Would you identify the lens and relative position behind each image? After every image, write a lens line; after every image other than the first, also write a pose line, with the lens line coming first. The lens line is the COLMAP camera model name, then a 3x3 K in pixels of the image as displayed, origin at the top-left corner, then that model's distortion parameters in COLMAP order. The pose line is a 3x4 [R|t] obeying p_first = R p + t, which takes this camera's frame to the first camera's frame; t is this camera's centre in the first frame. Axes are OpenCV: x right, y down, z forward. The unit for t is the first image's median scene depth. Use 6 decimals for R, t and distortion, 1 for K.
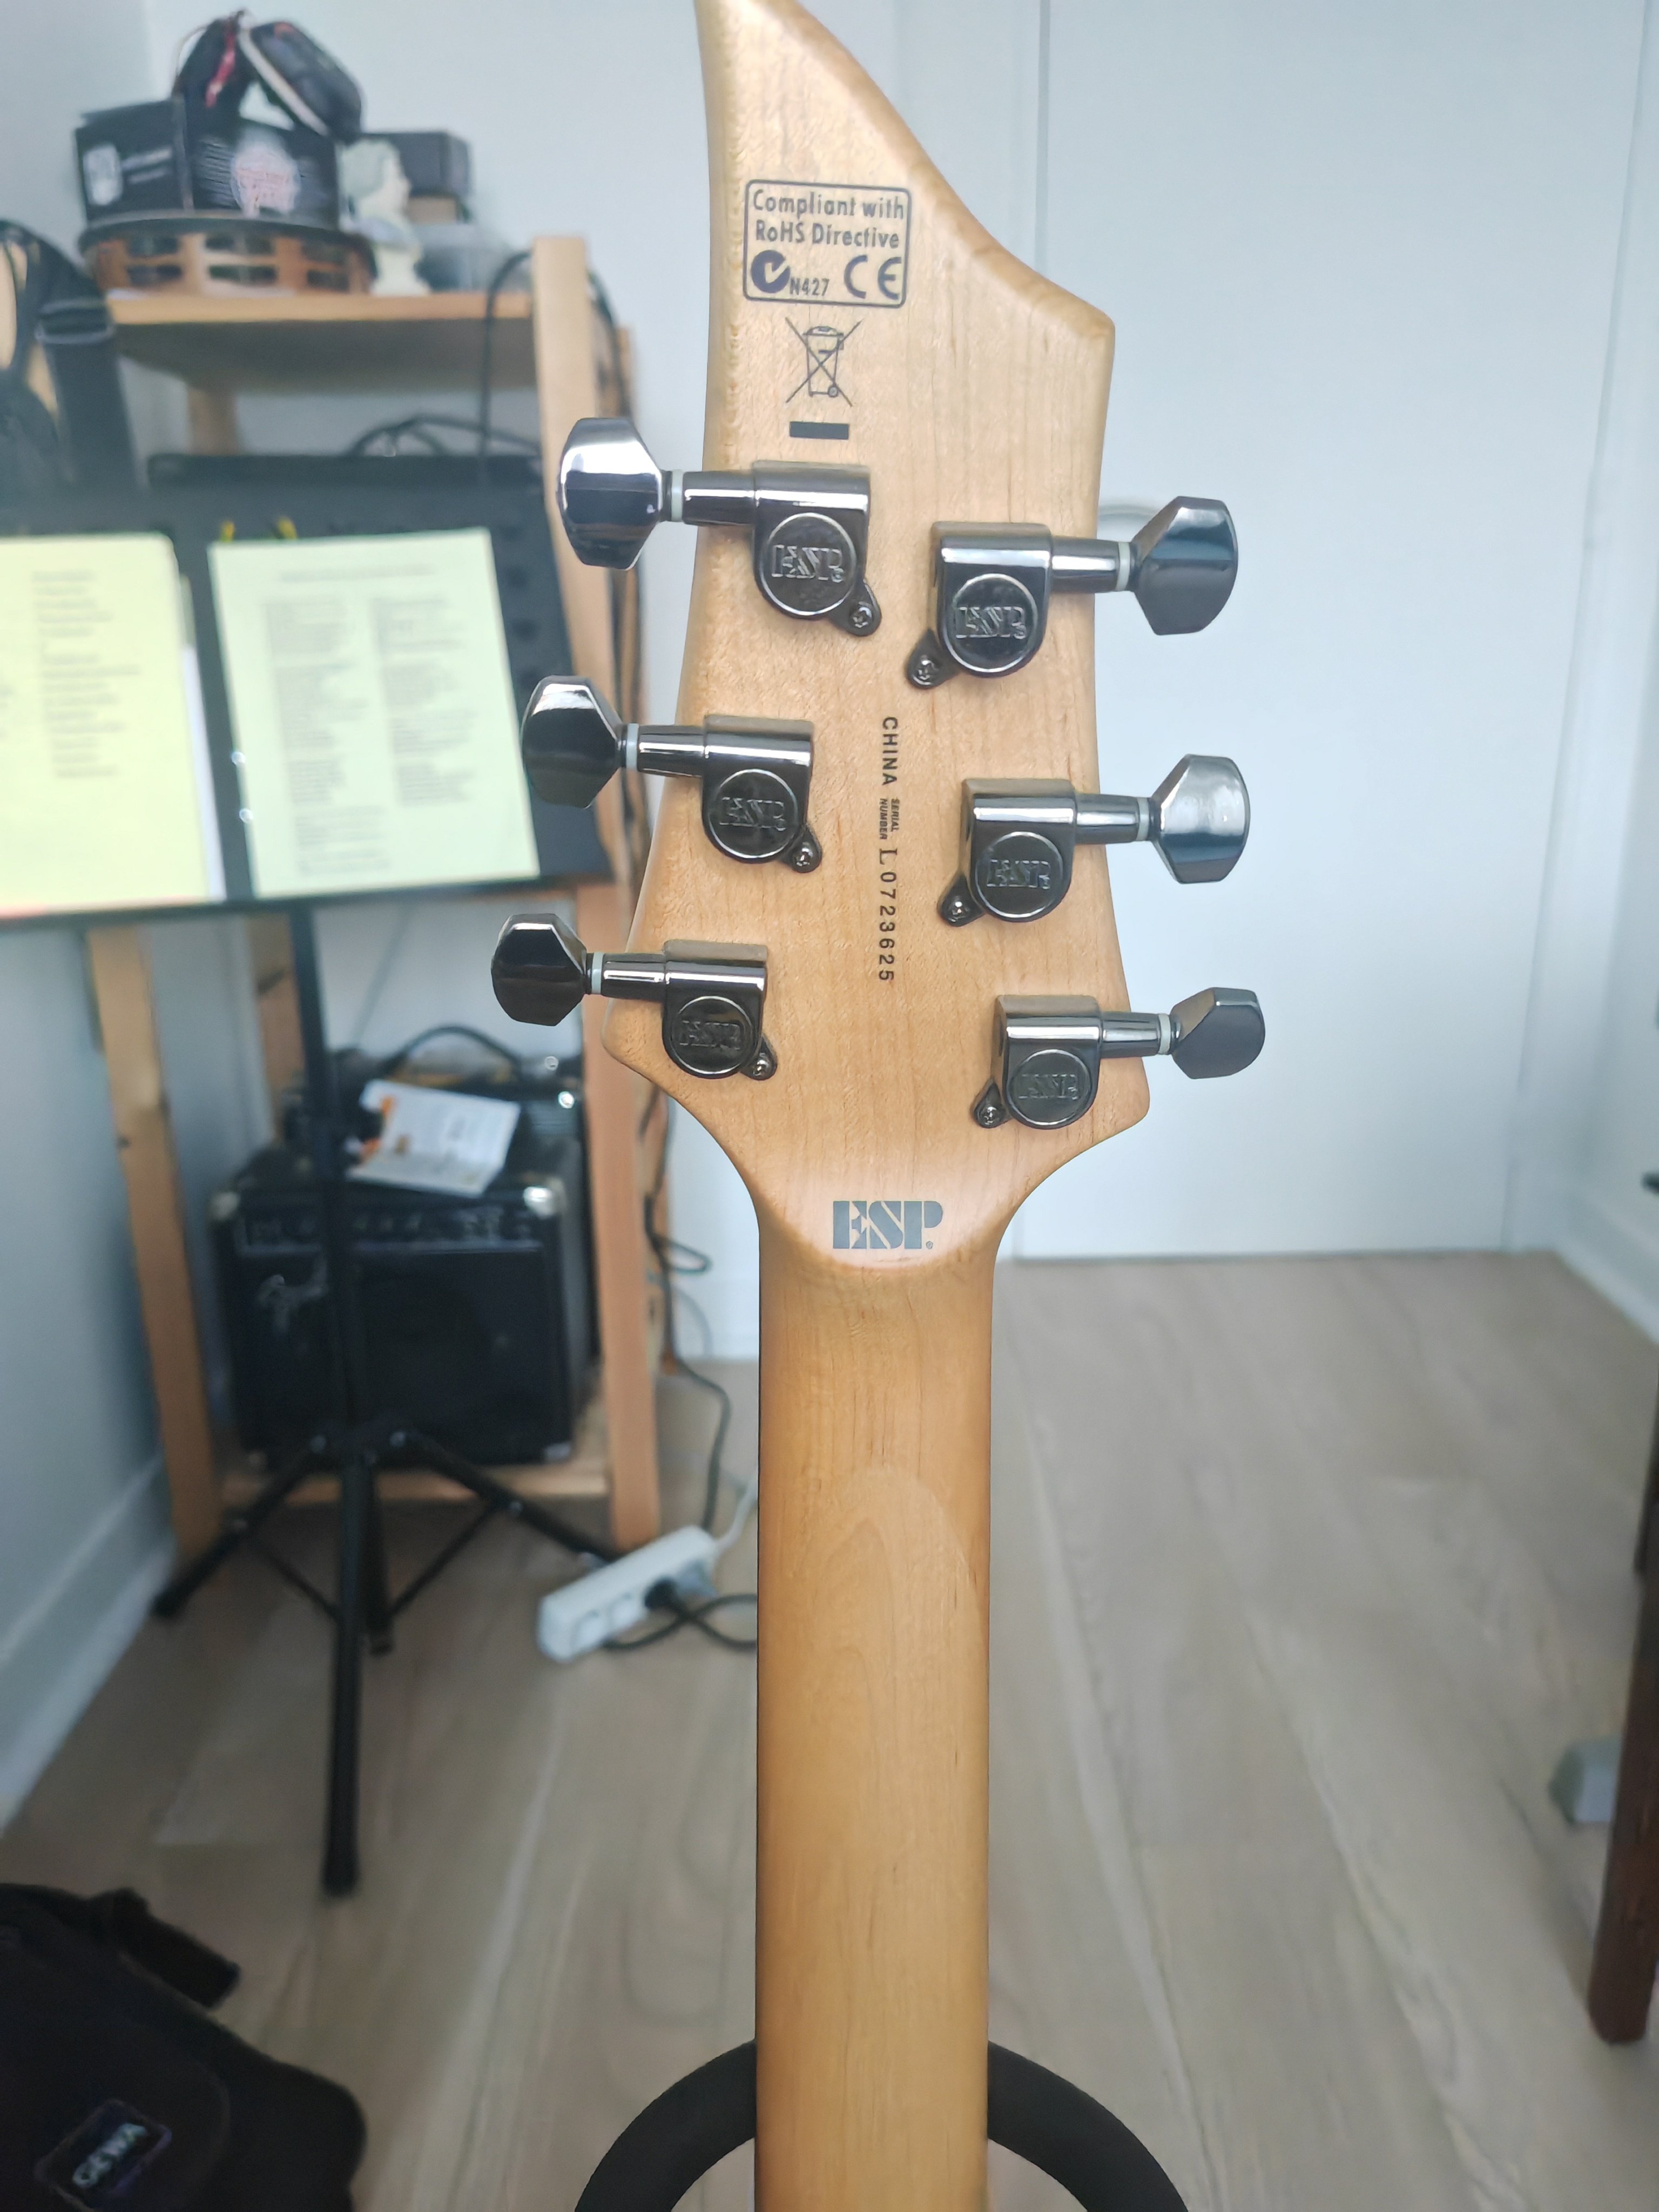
lens RADIAL K [[1668.2, 0, 804.0], [0, 1668.2, 1128.5], [0, 0, 1]] dist [0.035874, -0.061488]
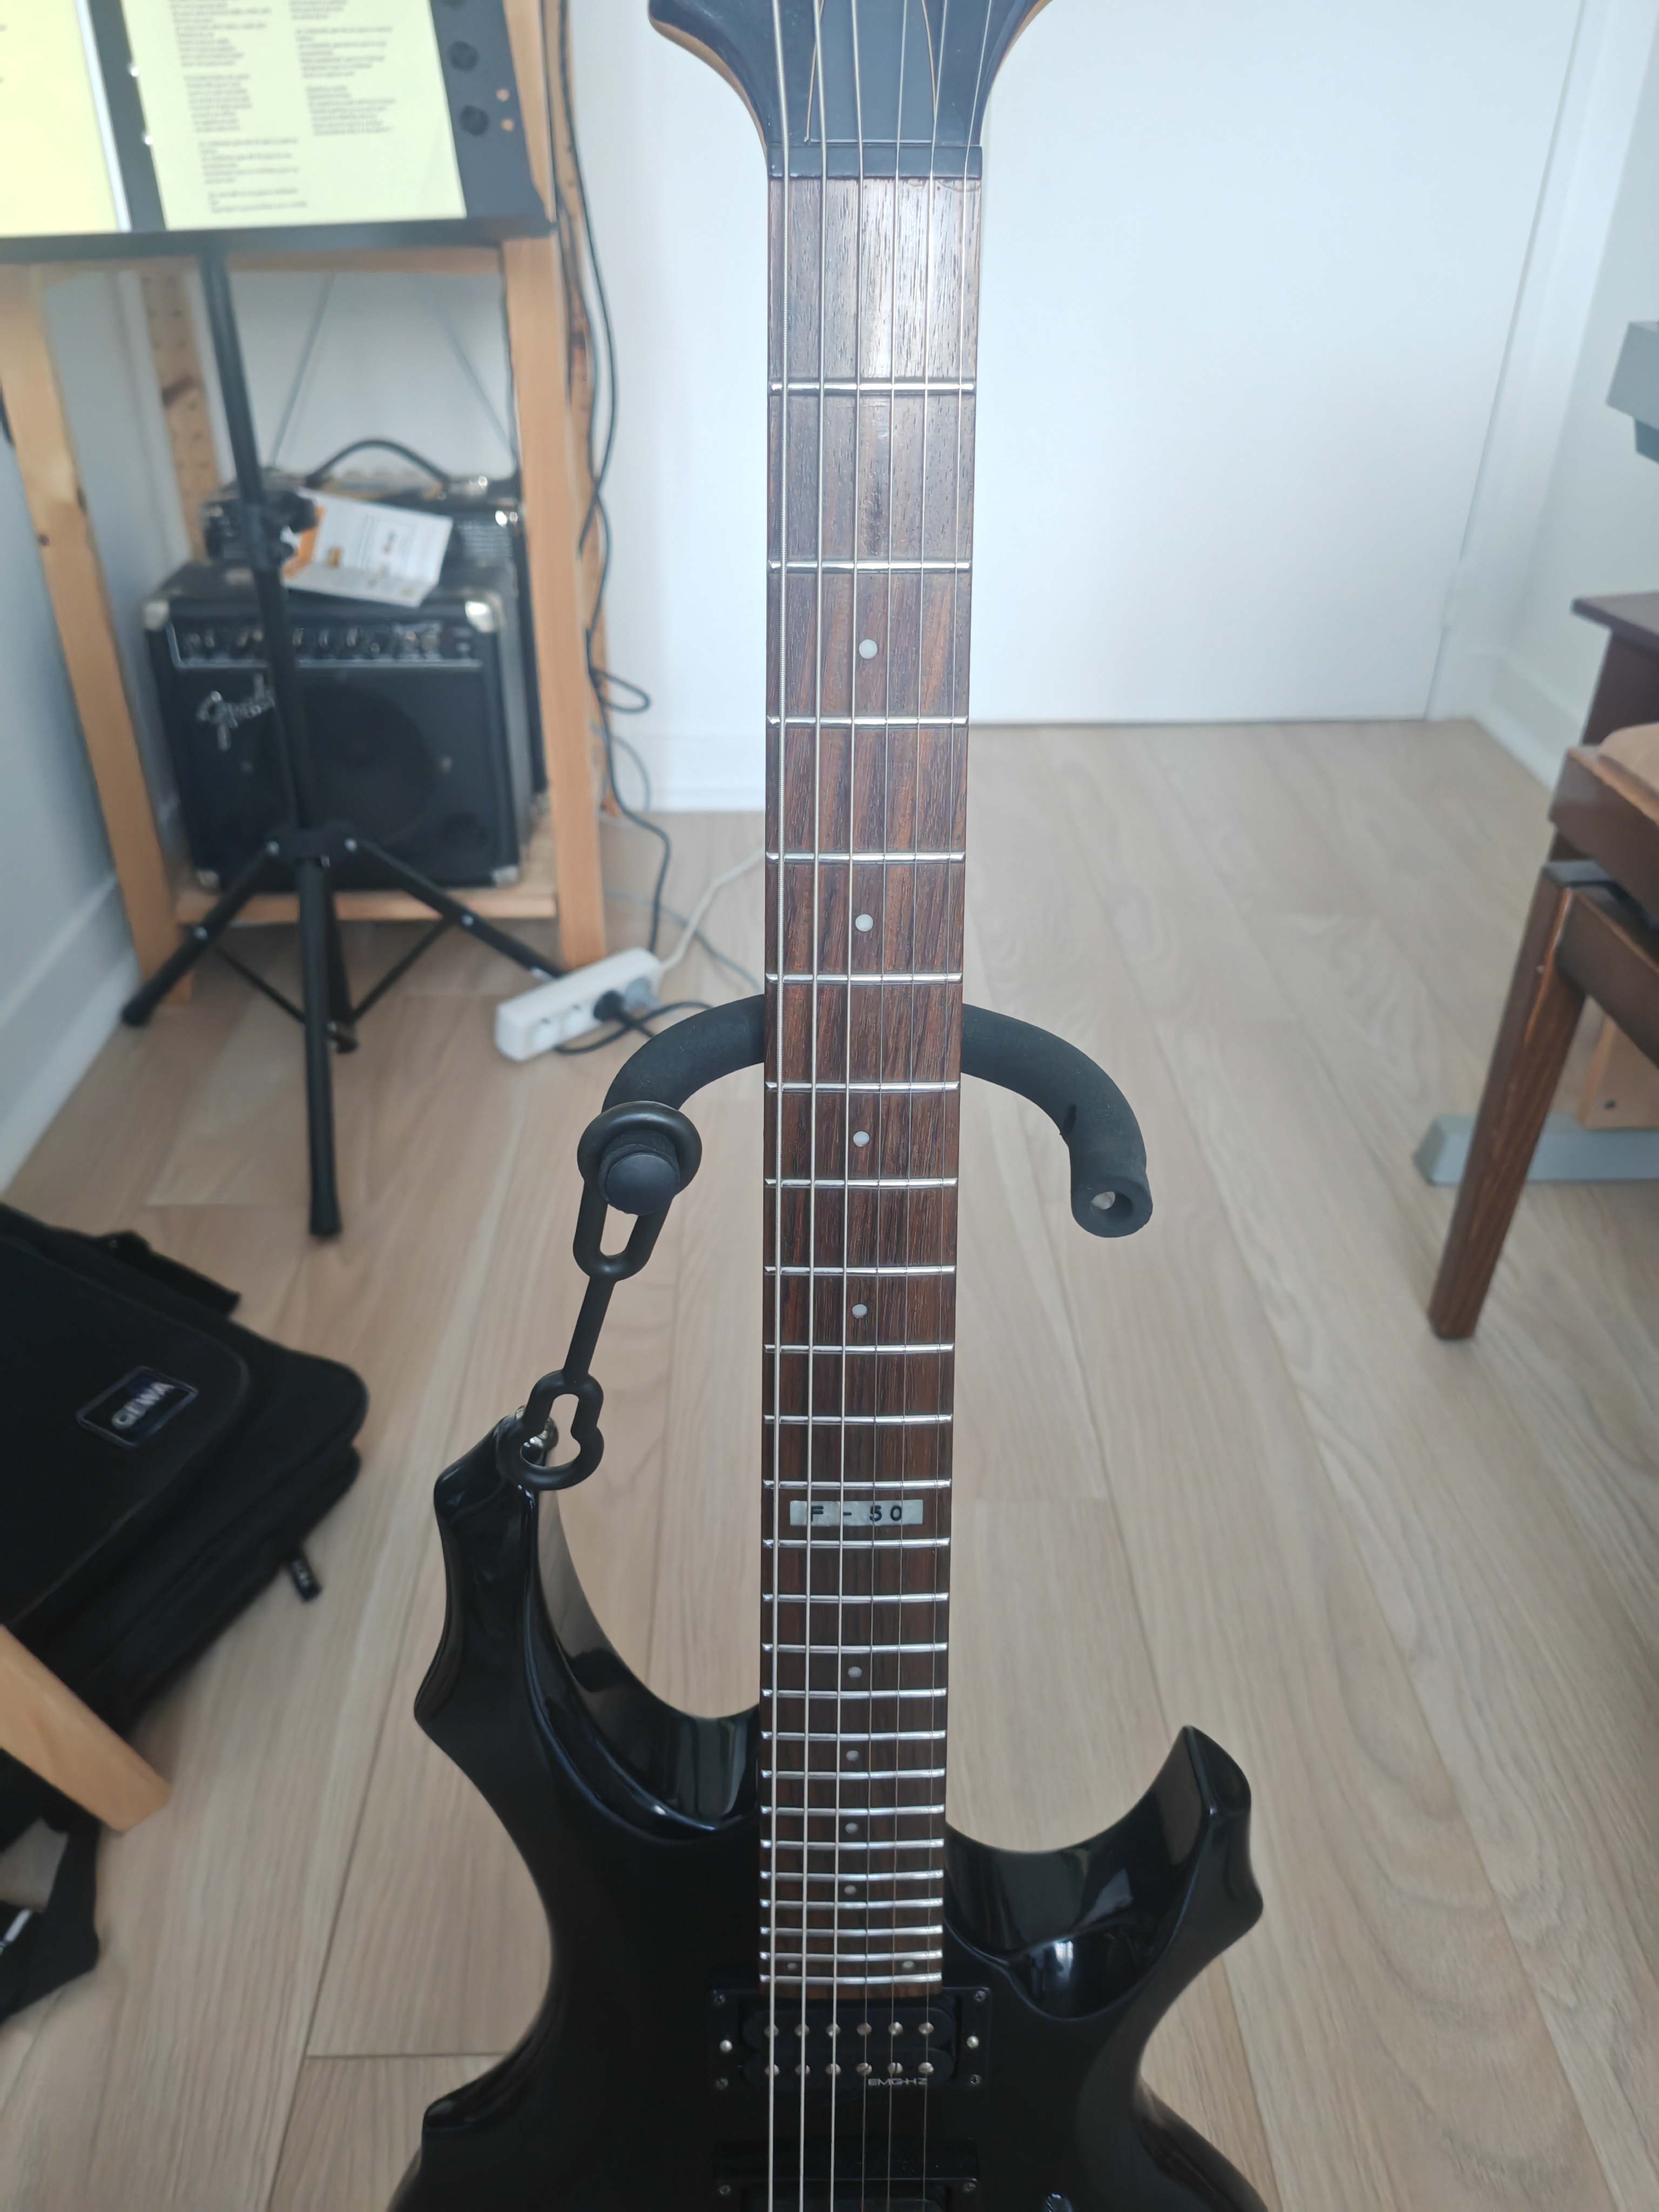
lens RADIAL K [[1648.9, 0, 806.8], [0, 1648.9, 1094.4], [0, 0, 1]] dist [0.047282, -0.057124]
pose [[0.998968, 0.000475, 0.045411, -0.008548], [-0.012175, 0.966137, 0.257741, 0.065066], [-0.043751, -0.258028, 0.965146, -0.033962]]
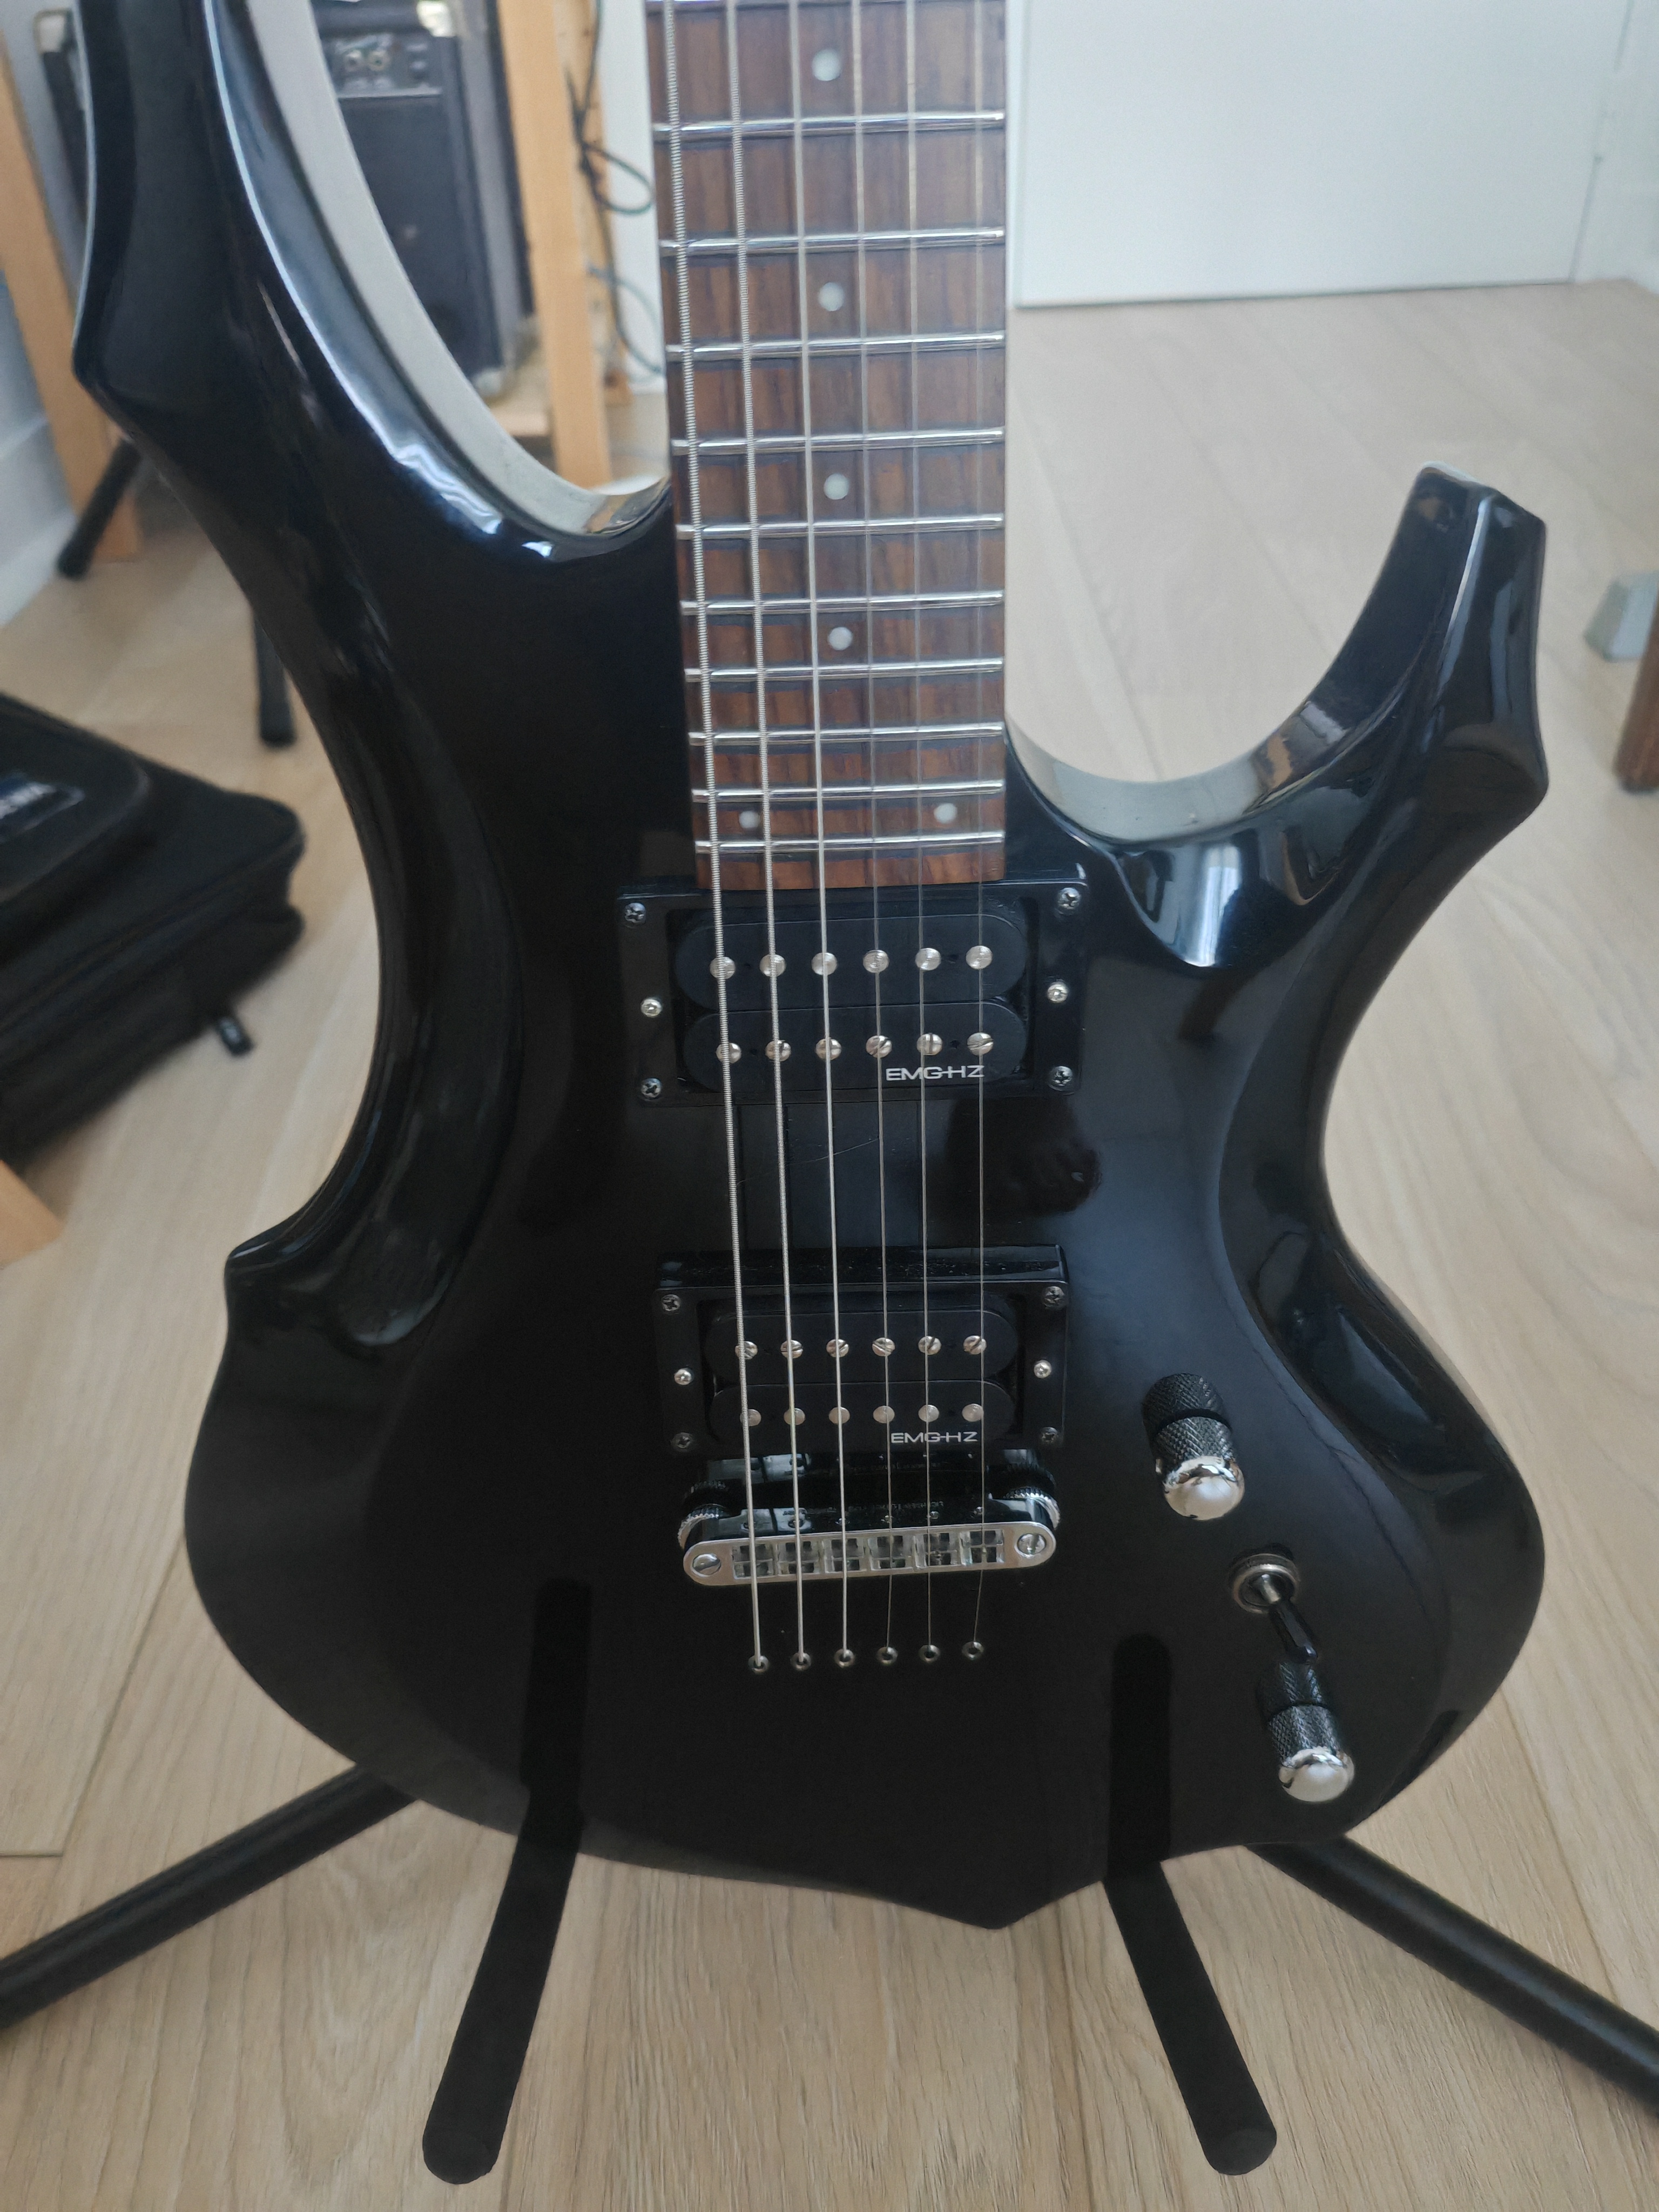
lens RADIAL K [[1687.0, 0, 795.9], [0, 1687.0, 1104.0], [0, 0, 1]] dist [0.047978, -0.071526]
pose [[0.999713, -0.023872, -0.002025, 0.007198], [0.023019, 0.933686, 0.357353, 0.257718], [-0.006640, -0.357297, 0.933967, 0.036857]]
